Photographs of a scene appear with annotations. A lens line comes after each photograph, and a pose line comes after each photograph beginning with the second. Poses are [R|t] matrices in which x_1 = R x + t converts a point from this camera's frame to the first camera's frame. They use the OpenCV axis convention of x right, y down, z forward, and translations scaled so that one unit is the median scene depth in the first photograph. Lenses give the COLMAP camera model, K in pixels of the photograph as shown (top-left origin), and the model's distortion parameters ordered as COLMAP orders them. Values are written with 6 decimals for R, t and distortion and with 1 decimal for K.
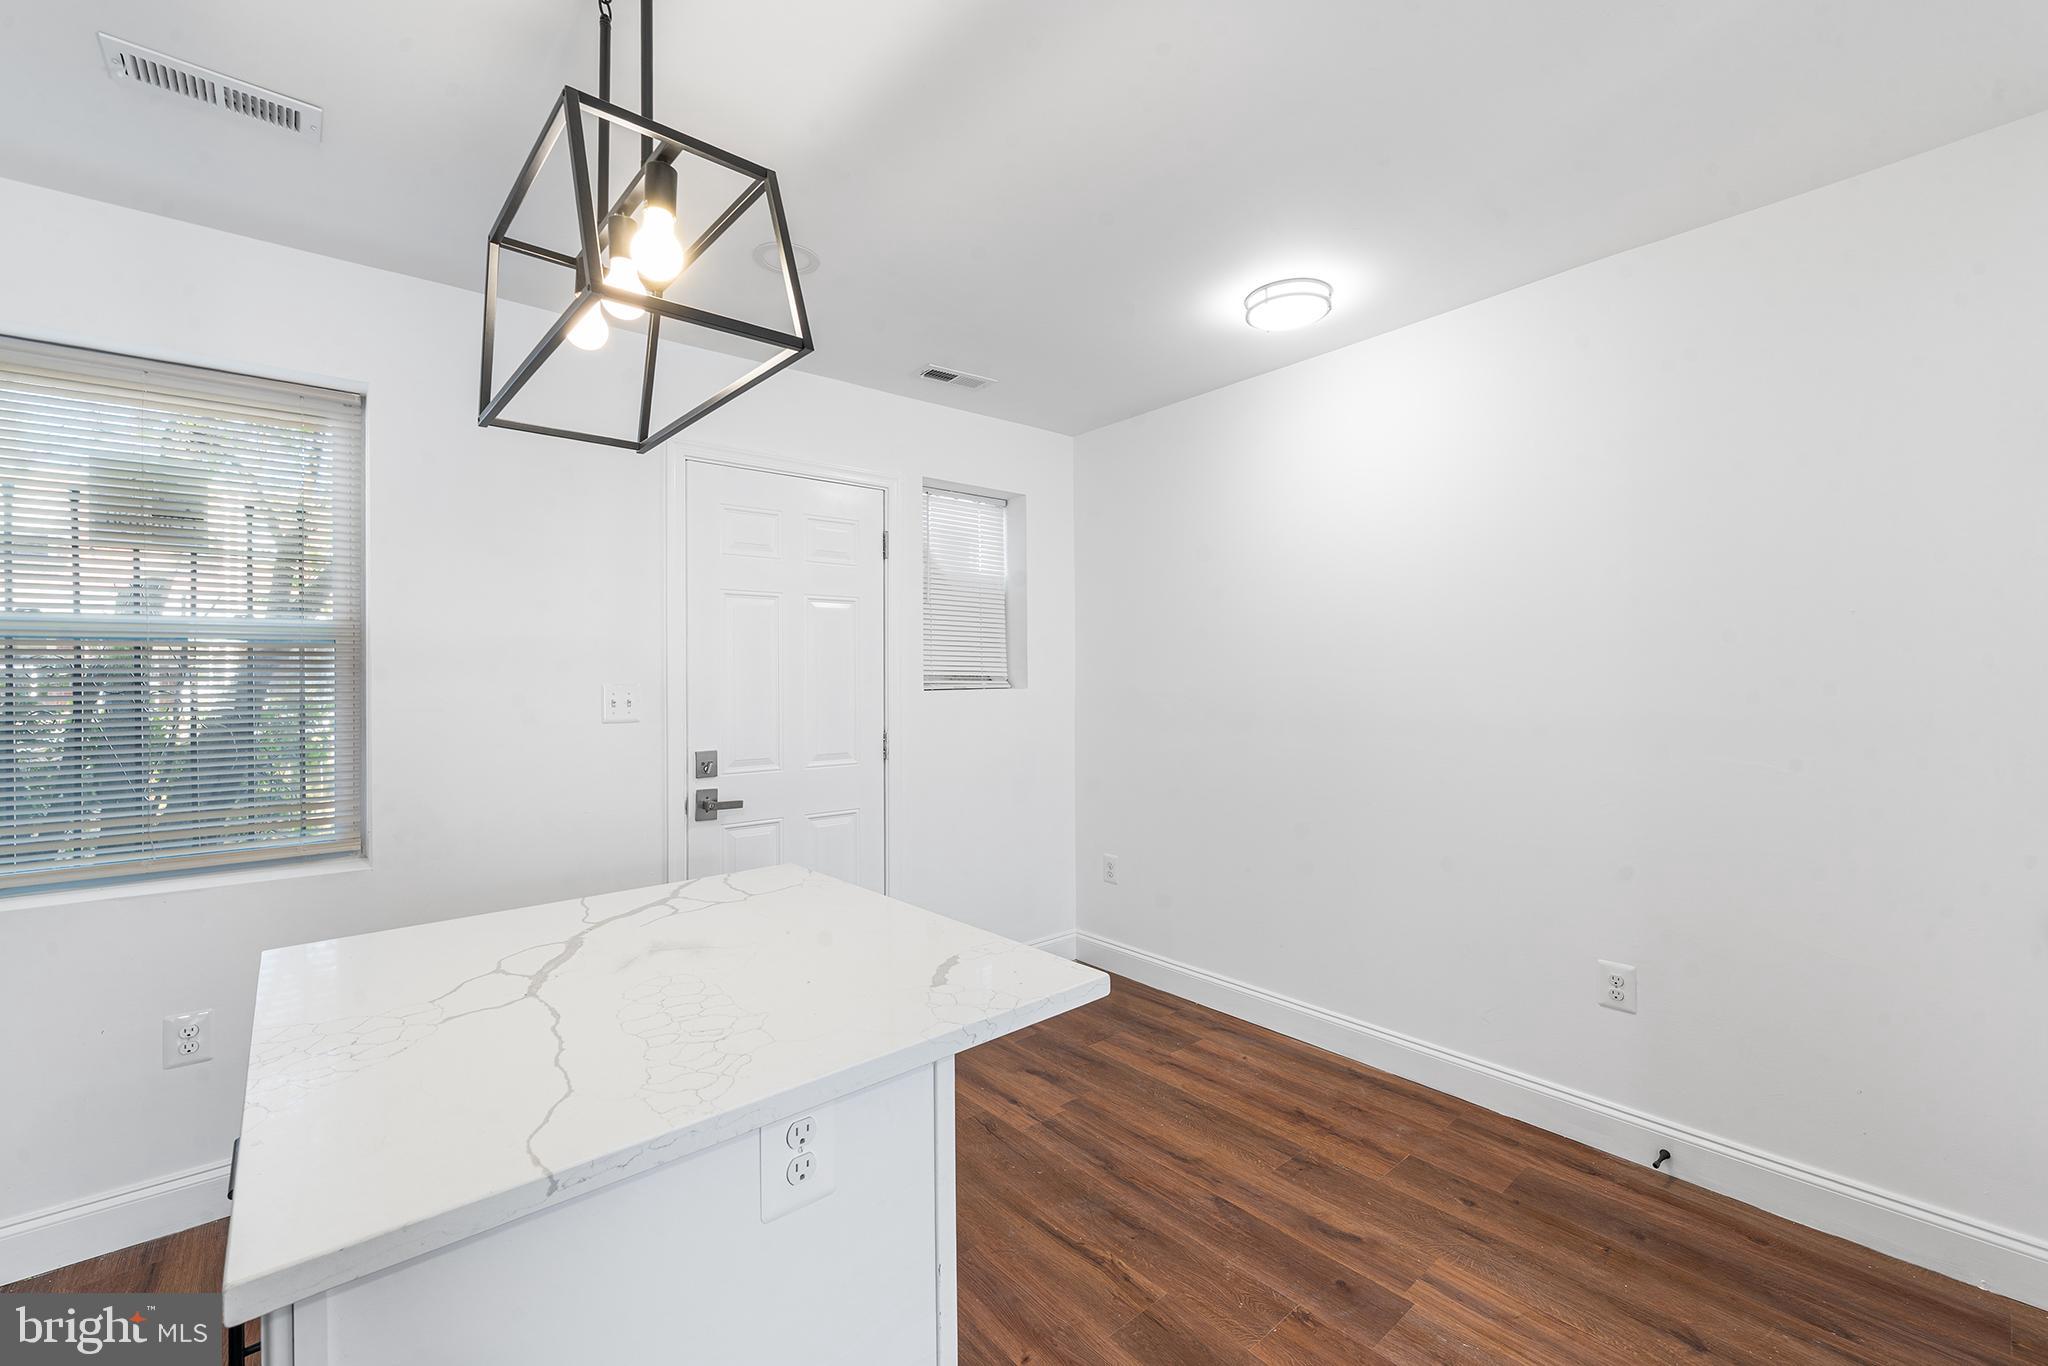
lens RADIAL K [[839.1, 0, 1035.3], [0, 839.1, 666.9], [0, 0, 1]] dist [0.001136, 0.000437]
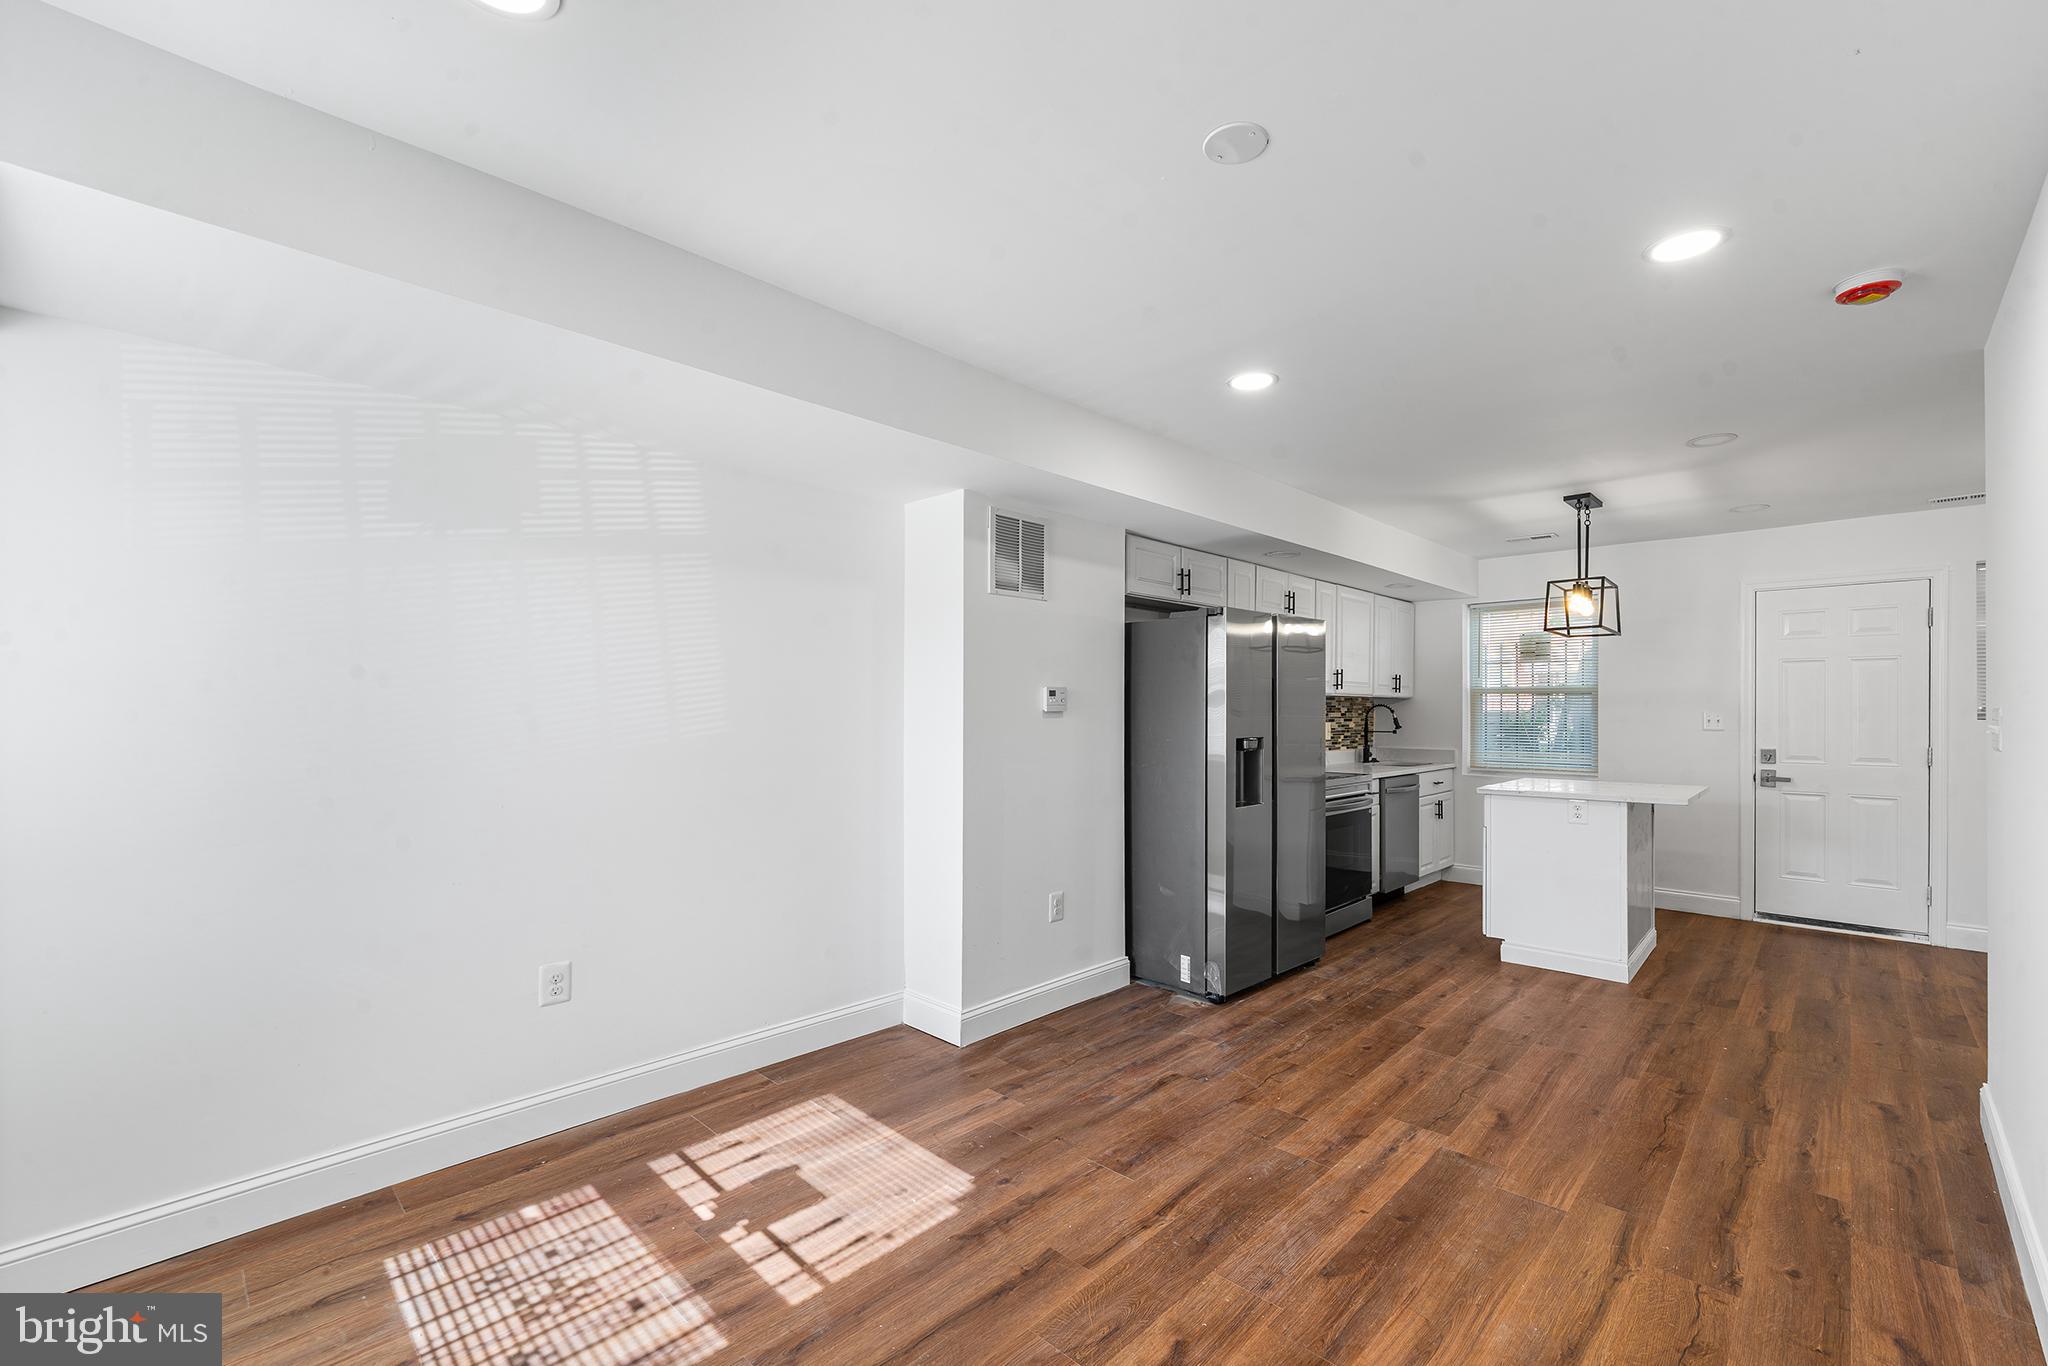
lens RADIAL K [[857.0, 0, 1029.0], [0, 857.0, 706.7], [0, 0, 1]] dist [-0.001449, -0.000156]
pose [[0.091192, 0.004503, -0.995823, 1.317702], [0.005826, 0.999970, 0.005055, -0.010577], [0.995816, -0.006262, 0.091164, -0.773418]]
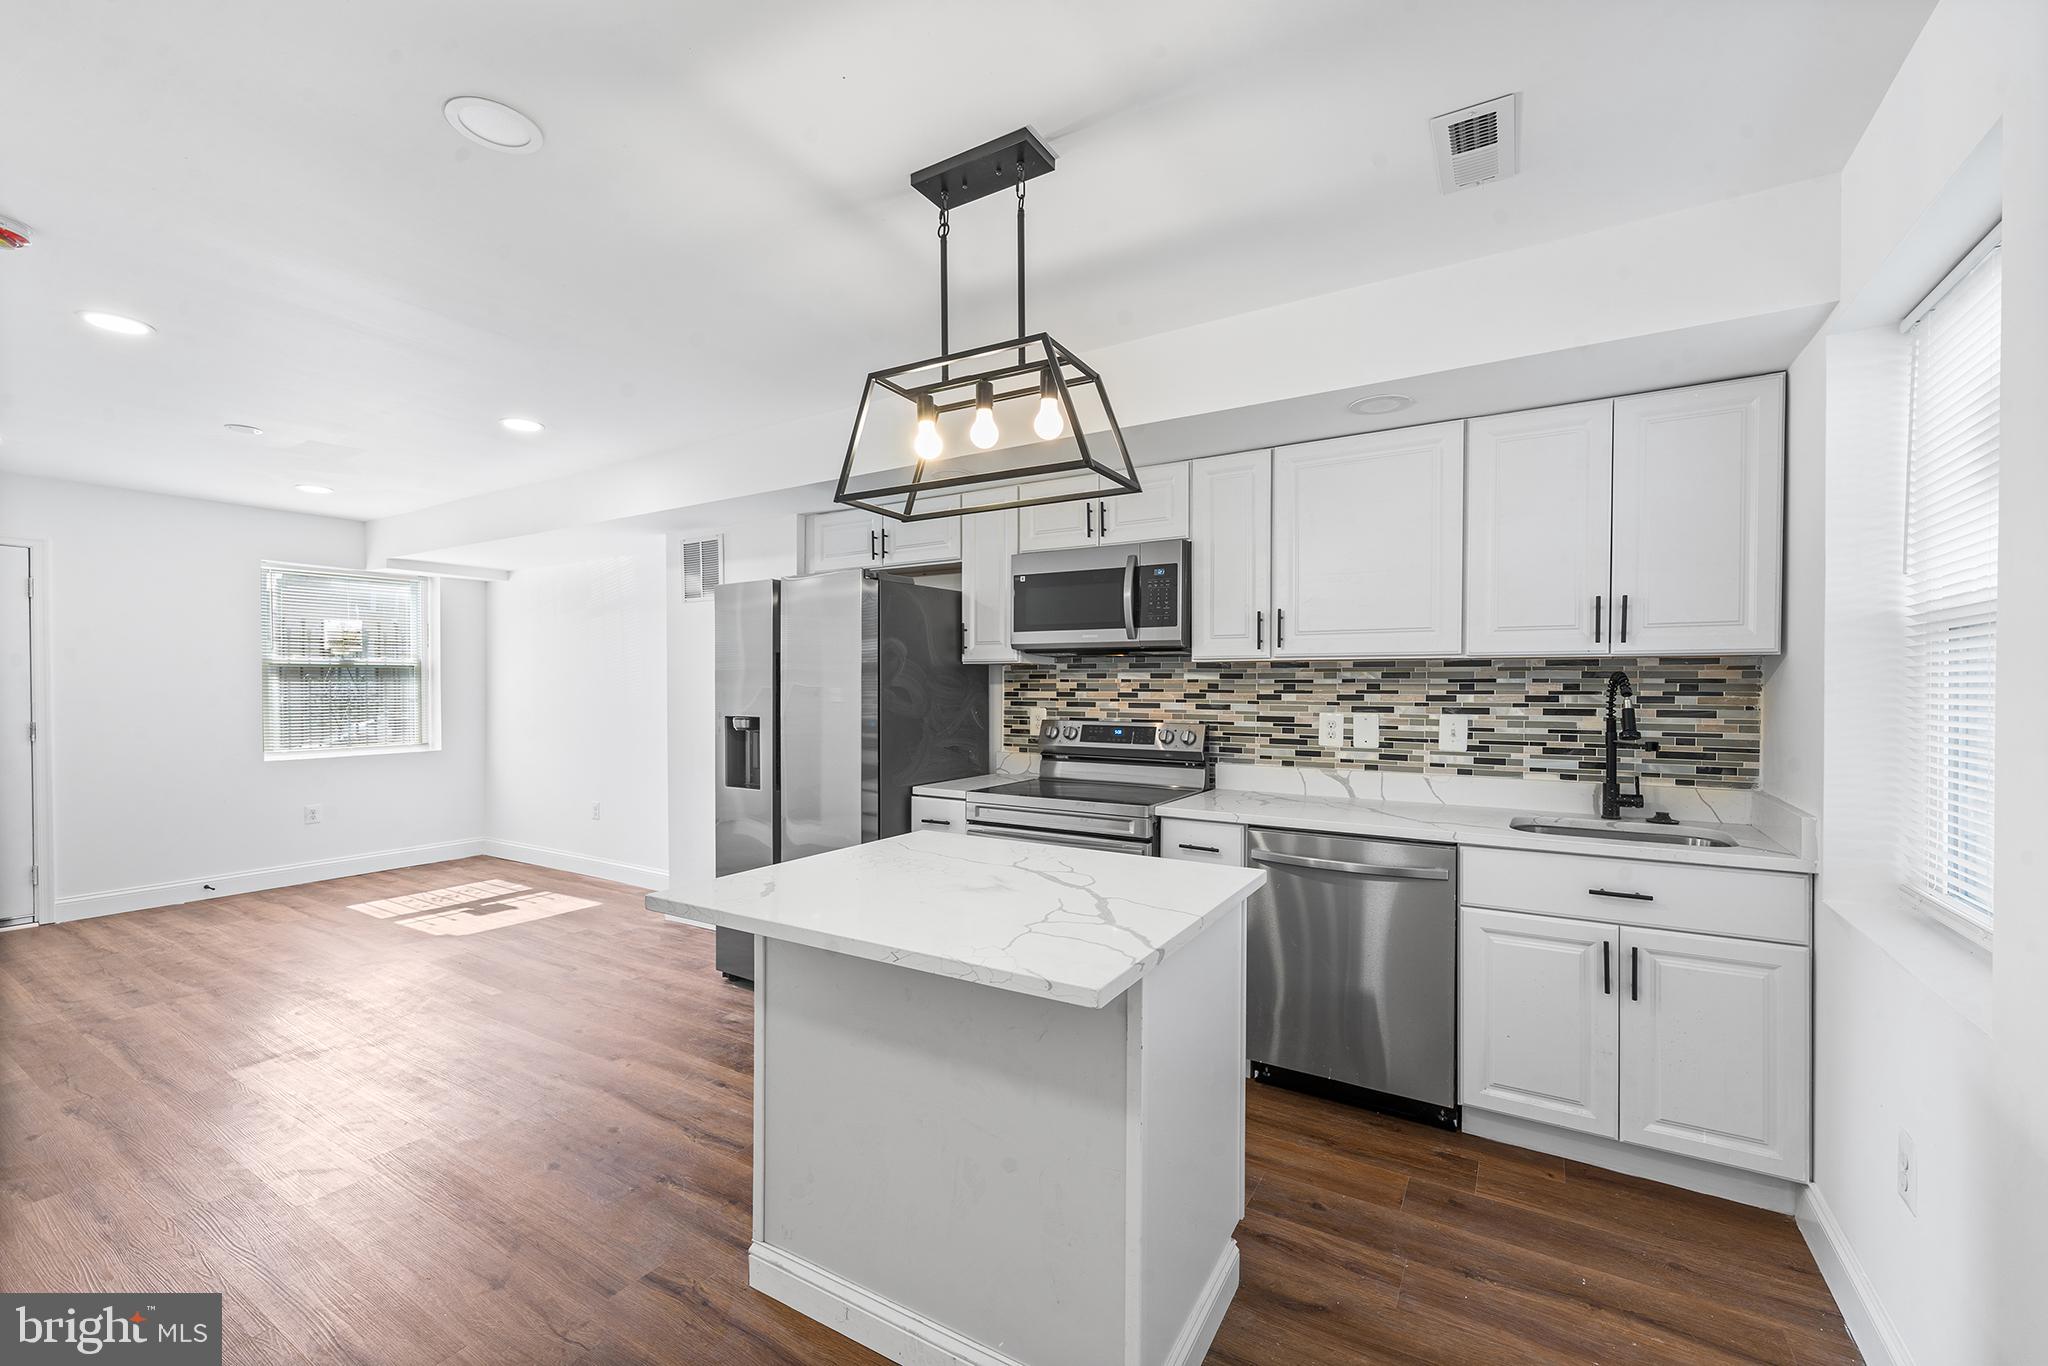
lens RADIAL K [[835.2, 0, 1020.0], [0, 835.2, 692.0], [0, 0, 1]] dist [0.001512, 0.000078]
pose [[-0.953544, 0.007771, -0.301153, -0.036752], [0.008153, 0.999967, -0.000010, 0.014222], [0.301143, -0.002465, -0.953576, 1.042925]]
